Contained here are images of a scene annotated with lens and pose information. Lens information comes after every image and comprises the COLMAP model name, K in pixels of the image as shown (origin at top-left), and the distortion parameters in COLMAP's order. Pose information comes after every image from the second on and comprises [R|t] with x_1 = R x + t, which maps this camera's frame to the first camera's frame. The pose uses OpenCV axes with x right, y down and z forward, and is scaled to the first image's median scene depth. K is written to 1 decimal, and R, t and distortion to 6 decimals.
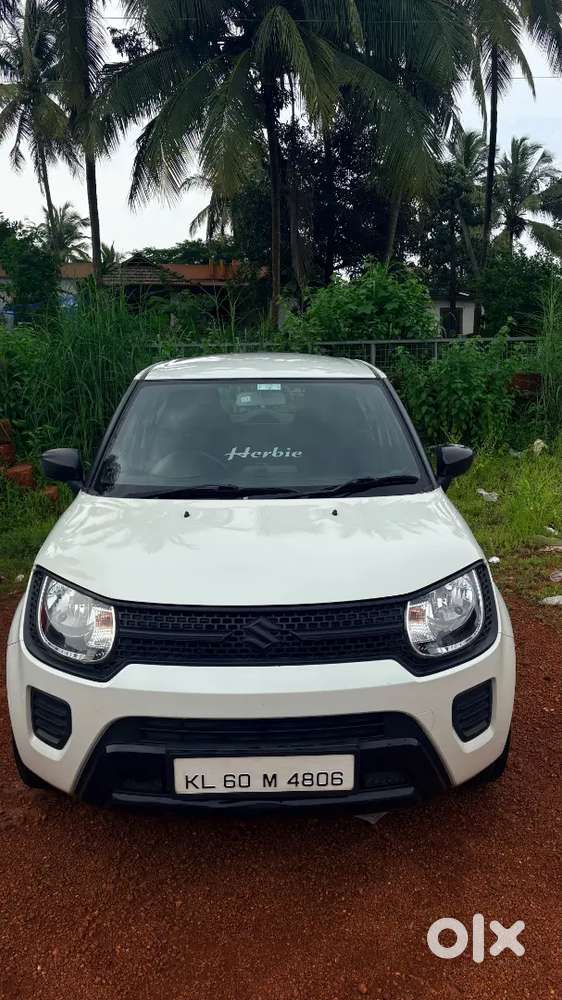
lens RADIAL K [[774.7, 0, 283.0], [0, 774.7, 505.8], [0, 0, 1]] dist [0.024516, -0.019566]
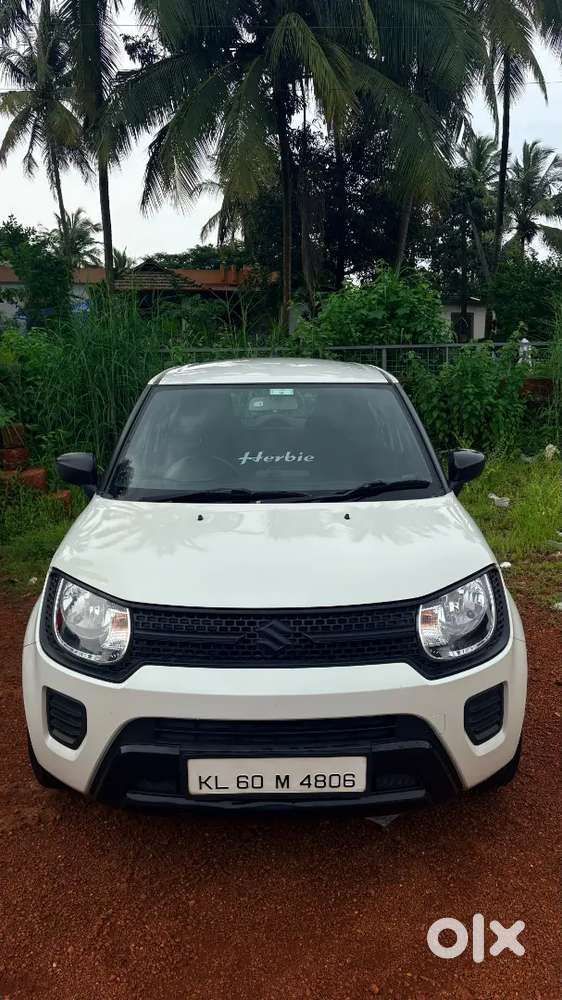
lens RADIAL K [[774.7, 0, 280.7], [0, 774.7, 508.2], [0, 0, 1]] dist [0.024516, -0.019566]
pose [[0.999875, 0.003086, -0.015489, -0.003604], [-0.003132, 0.999991, -0.003008, 0.001049], [0.015480, 0.003056, 0.999876, -0.007225]]
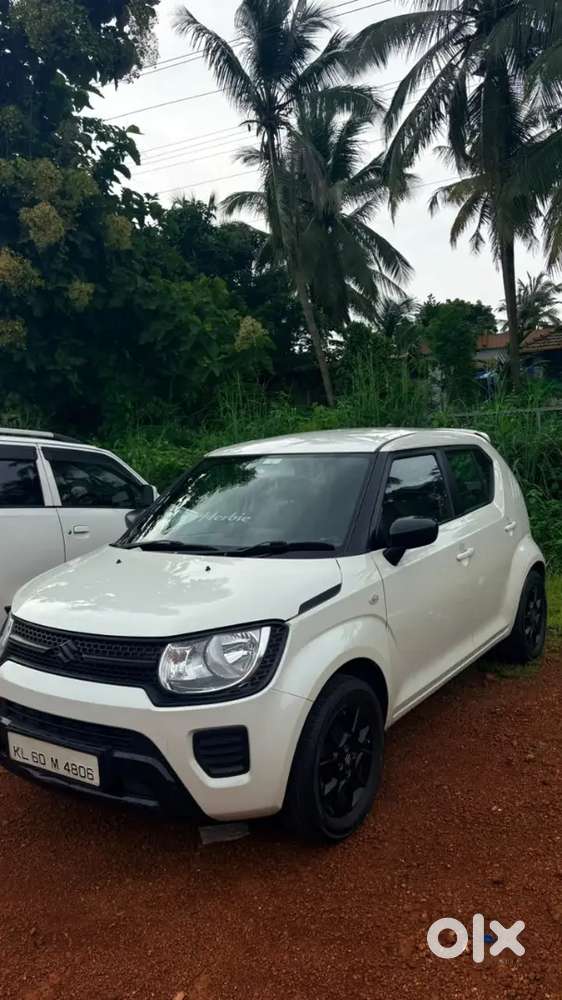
lens RADIAL K [[774.7, 0, 279.4], [0, 774.7, 500.1], [0, 0, 1]] dist [0.024516, -0.019566]
pose [[0.803343, 0.020554, -0.595162, 0.800120], [-0.072355, 0.995369, -0.063287, -0.026683], [0.591105, 0.093904, 0.801110, 0.094004]]
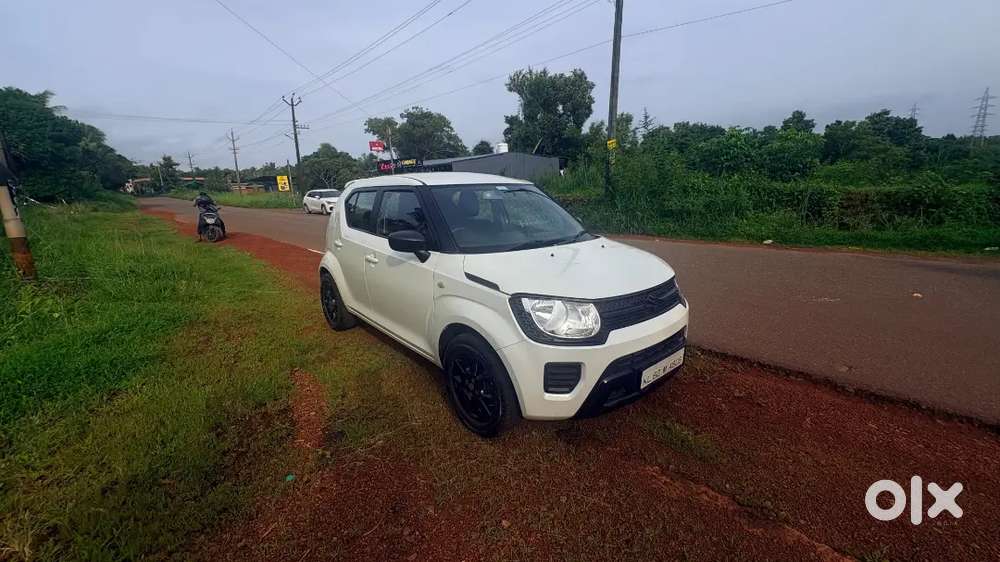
lens RADIAL K [[408.4, 0, 504.3], [0, 408.4, 284.1], [0, 0, 1]] dist [0.003555, 0.000027]
pose [[0.764102, -0.156487, 0.625828, -0.748520], [0.131088, 0.987556, 0.086885, -0.017635], [-0.631636, 0.015650, 0.775107, 0.313493]]
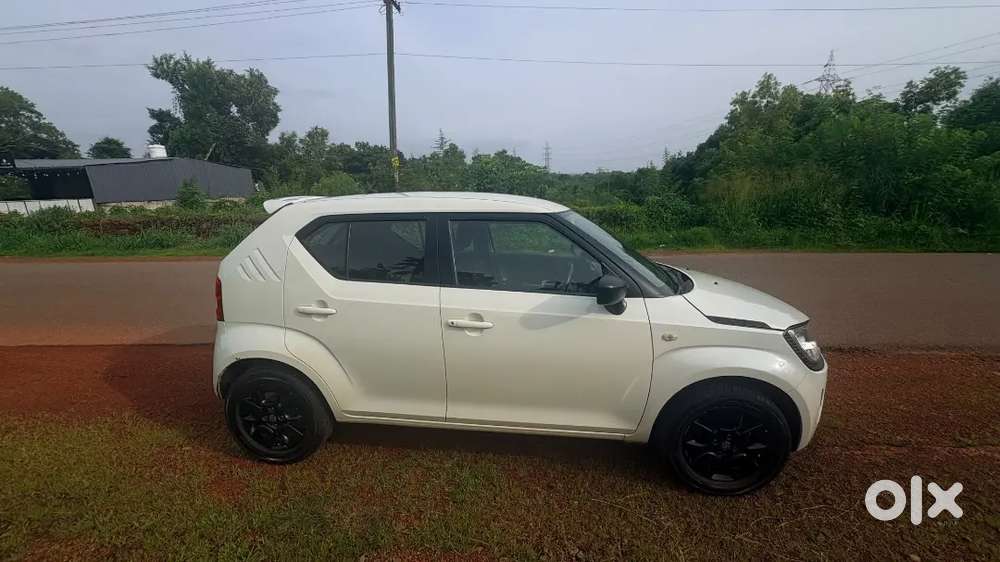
lens RADIAL K [[408.4, 0, 498.8], [0, 408.4, 282.0], [0, 0, 1]] dist [0.003555, 0.000027]
pose [[0.126835, -0.191005, 0.973360, -1.004469], [0.186543, 0.968369, 0.165718, -0.220186], [-0.974225, 0.160554, 0.158454, 1.237159]]
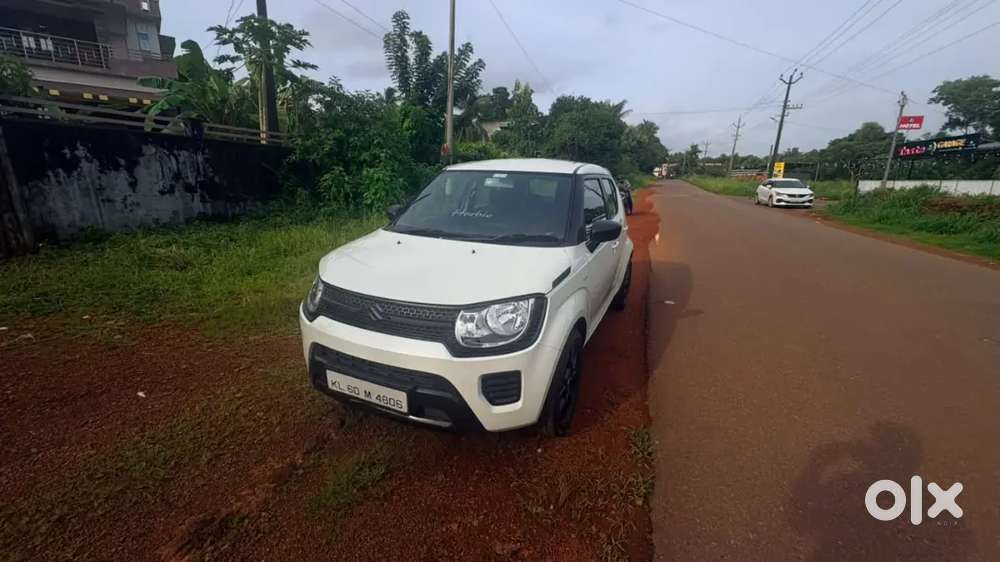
lens RADIAL K [[408.4, 0, 498.9], [0, 408.4, 286.4], [0, 0, 1]] dist [0.003555, 0.000027]
pose [[0.893497, 0.152991, -0.422205, 0.451565], [-0.115849, 0.986882, 0.112442, -0.020074], [0.433869, -0.051554, 0.899500, 0.231818]]
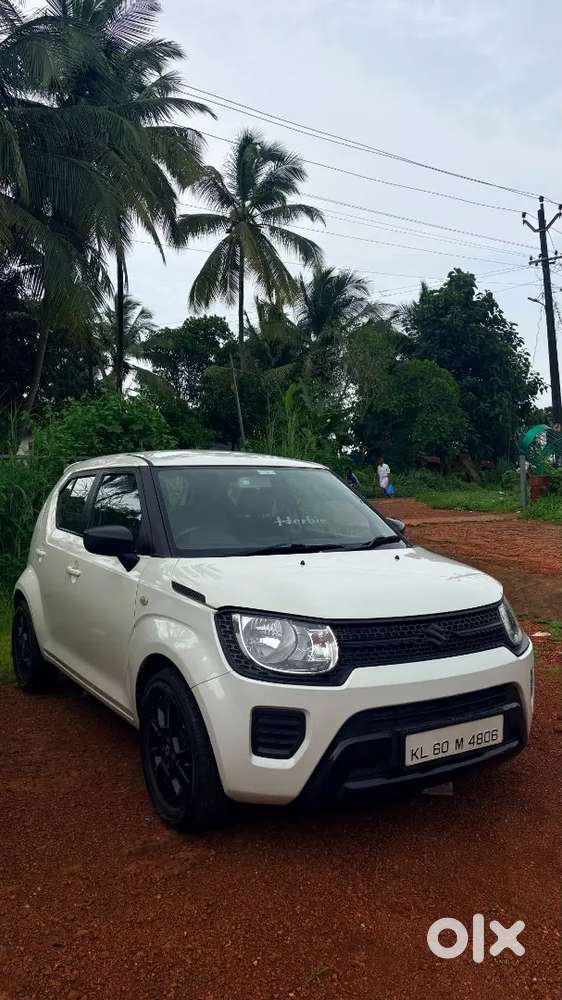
lens RADIAL K [[774.7, 0, 281.3], [0, 774.7, 500.7], [0, 0, 1]] dist [0.024516, -0.019566]
pose [[0.860783, 0.001755, 0.508969, -0.718488], [0.087890, 0.984459, -0.152037, 0.089765], [-0.501326, 0.175604, 0.847252, -0.035736]]
